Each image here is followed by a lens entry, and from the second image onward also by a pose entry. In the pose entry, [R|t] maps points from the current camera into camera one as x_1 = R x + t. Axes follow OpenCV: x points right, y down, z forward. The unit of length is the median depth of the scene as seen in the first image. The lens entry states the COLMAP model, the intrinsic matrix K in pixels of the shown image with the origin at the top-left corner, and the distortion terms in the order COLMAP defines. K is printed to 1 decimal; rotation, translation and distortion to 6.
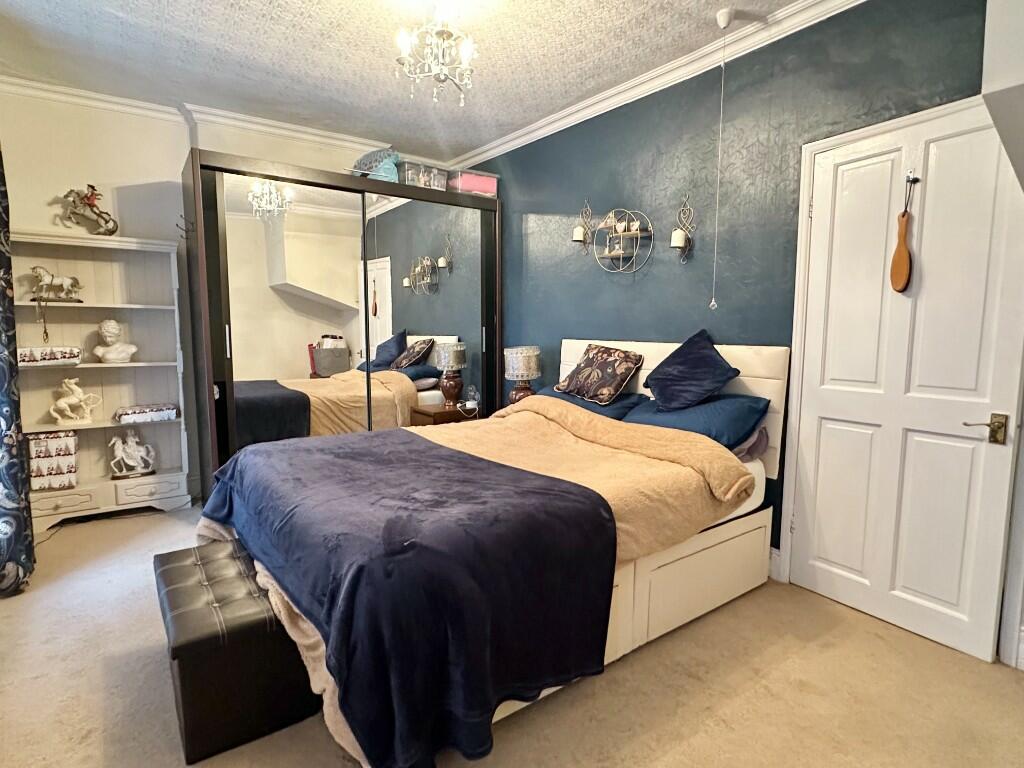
lens RADIAL K [[533.9, 0, 512.0], [0, 533.9, 384.0], [0, 0, 1]] dist [0.001036, -0.000276]
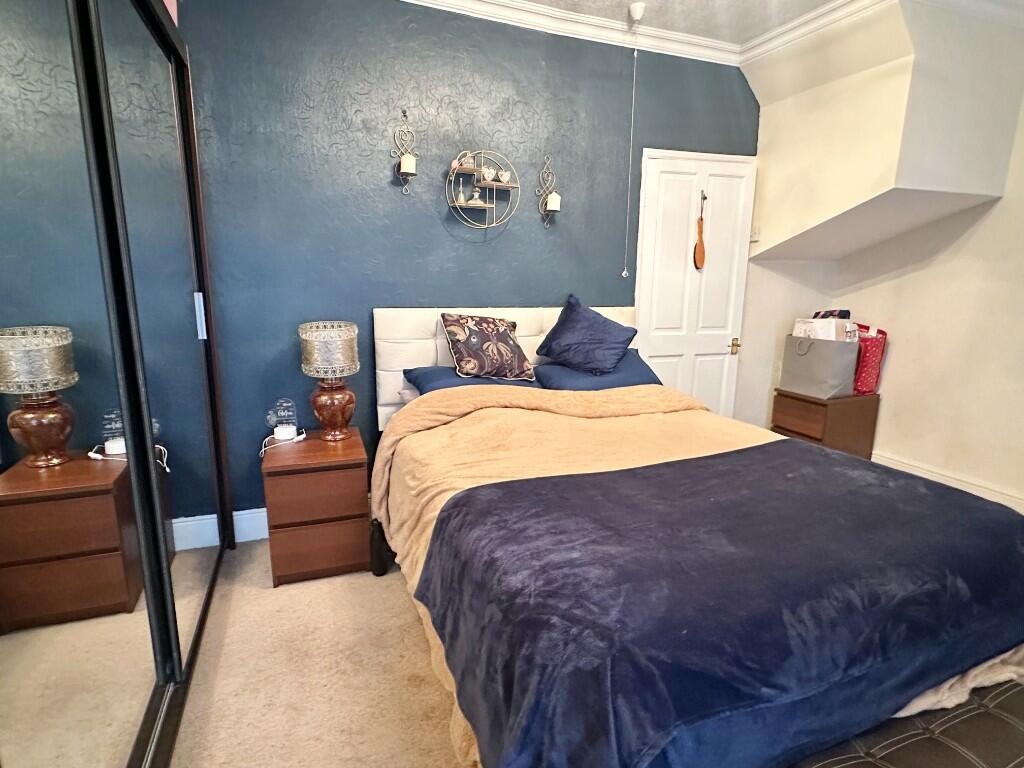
lens RADIAL K [[533.9, 0, 512.0], [0, 533.9, 384.0], [0, 0, 1]] dist [0.001036, -0.000276]
pose [[0.271935, -0.194516, 0.942451, -0.824949], [0.090126, 0.980201, 0.176302, -0.141142], [-0.958086, 0.036996, 0.284082, 0.922843]]
